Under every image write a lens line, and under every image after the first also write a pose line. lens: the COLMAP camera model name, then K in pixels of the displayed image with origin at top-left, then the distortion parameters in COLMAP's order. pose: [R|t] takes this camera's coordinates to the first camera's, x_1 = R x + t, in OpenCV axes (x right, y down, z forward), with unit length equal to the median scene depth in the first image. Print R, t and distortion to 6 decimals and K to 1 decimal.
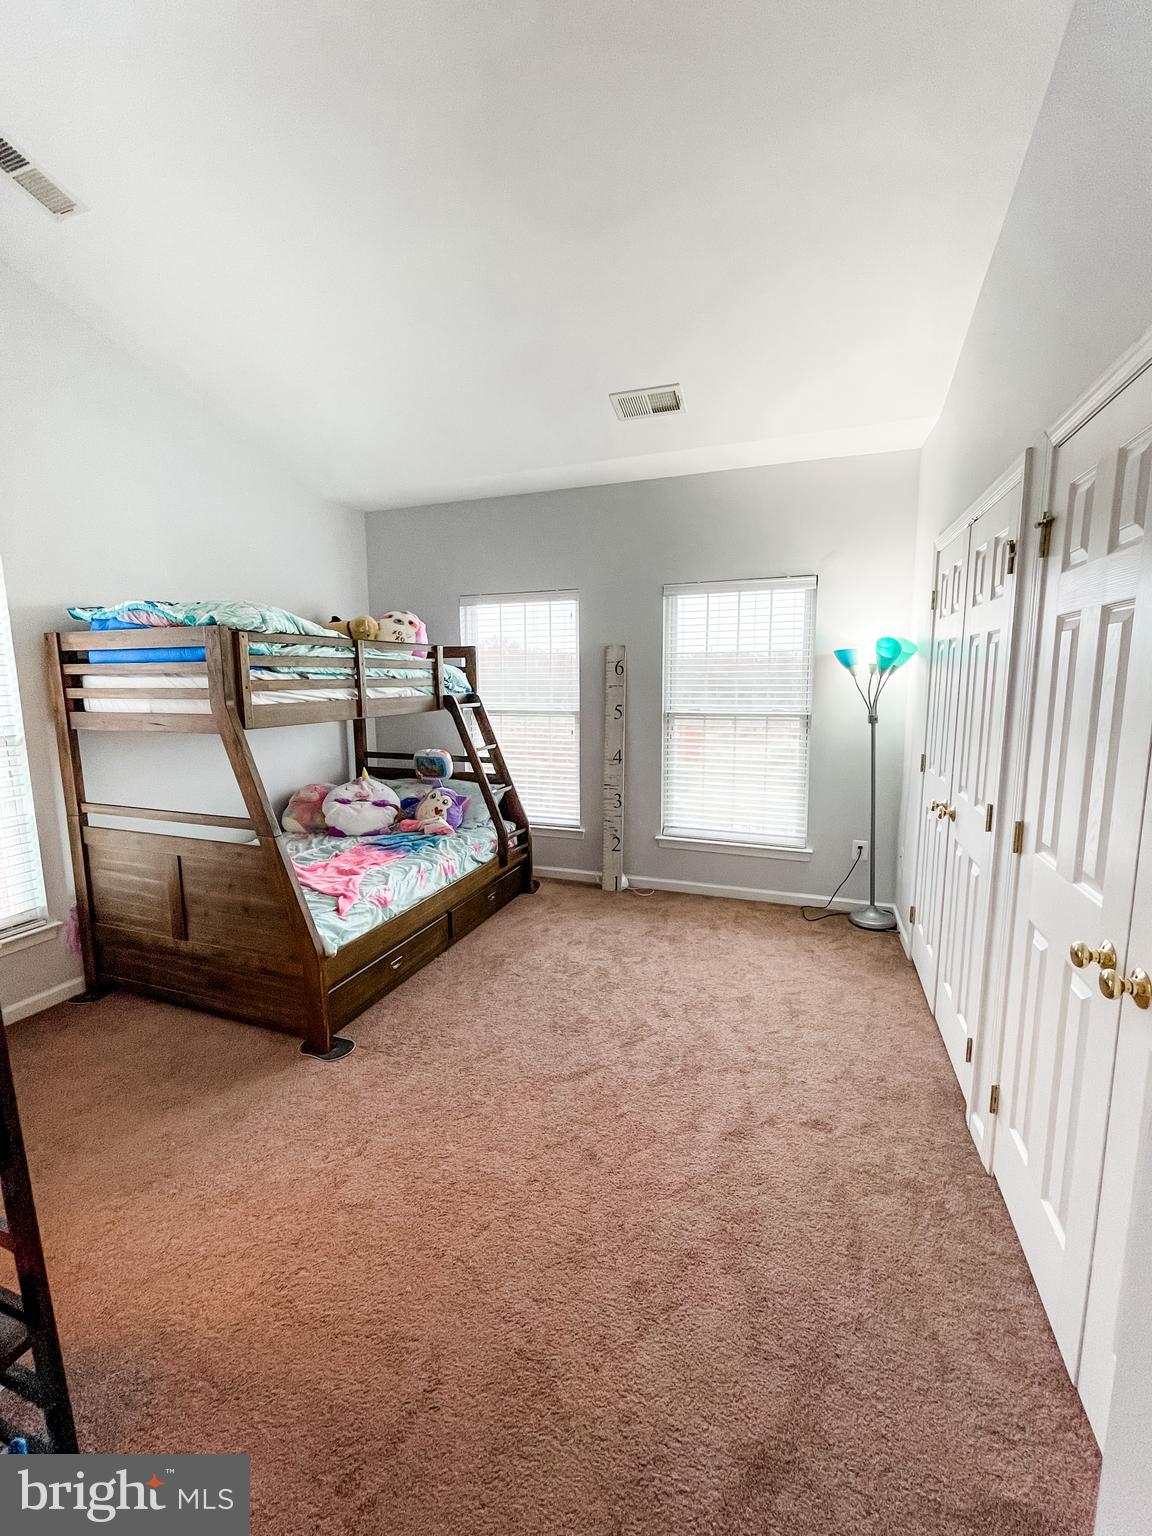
lens RADIAL K [[620.0, 0, 575.3], [0, 620.0, 761.8], [0, 0, 1]] dist [-0.002106, 0.000672]
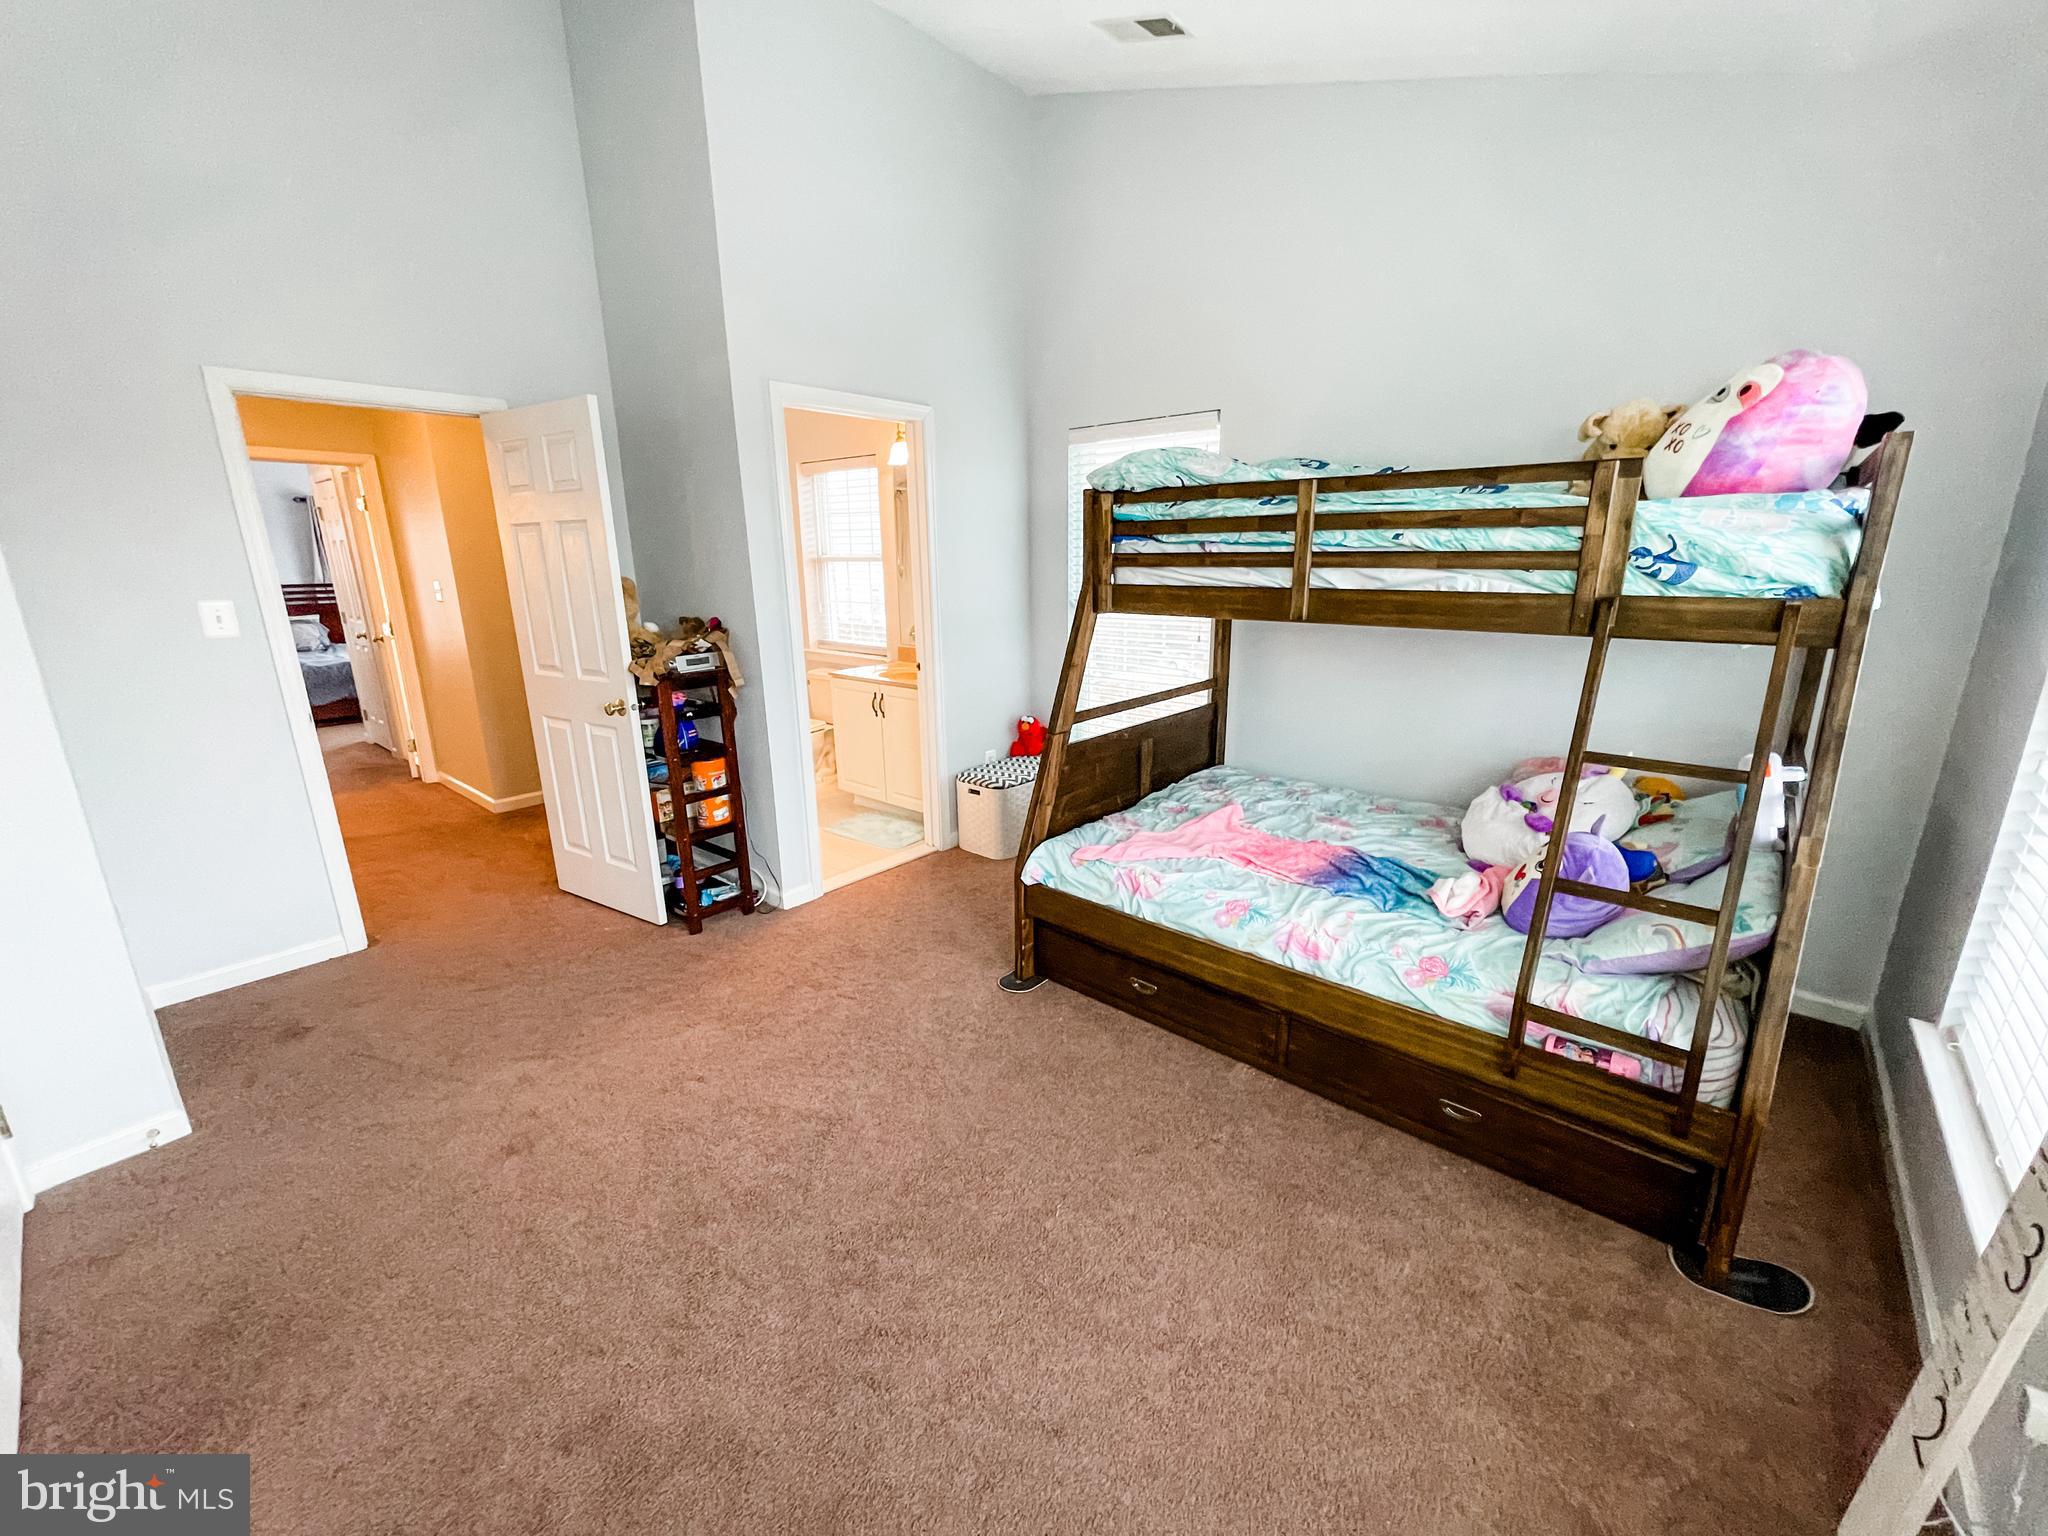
lens RADIAL K [[826.7, 0, 1025.2], [0, 826.7, 768.6], [0, 0, 1]] dist [-0.002106, 0.000672]
pose [[-0.354123, 0.245668, -0.902355, 0.527250], [-0.120017, 0.944964, 0.304368, -0.161599], [0.927466, 0.216081, -0.305149, 1.147566]]
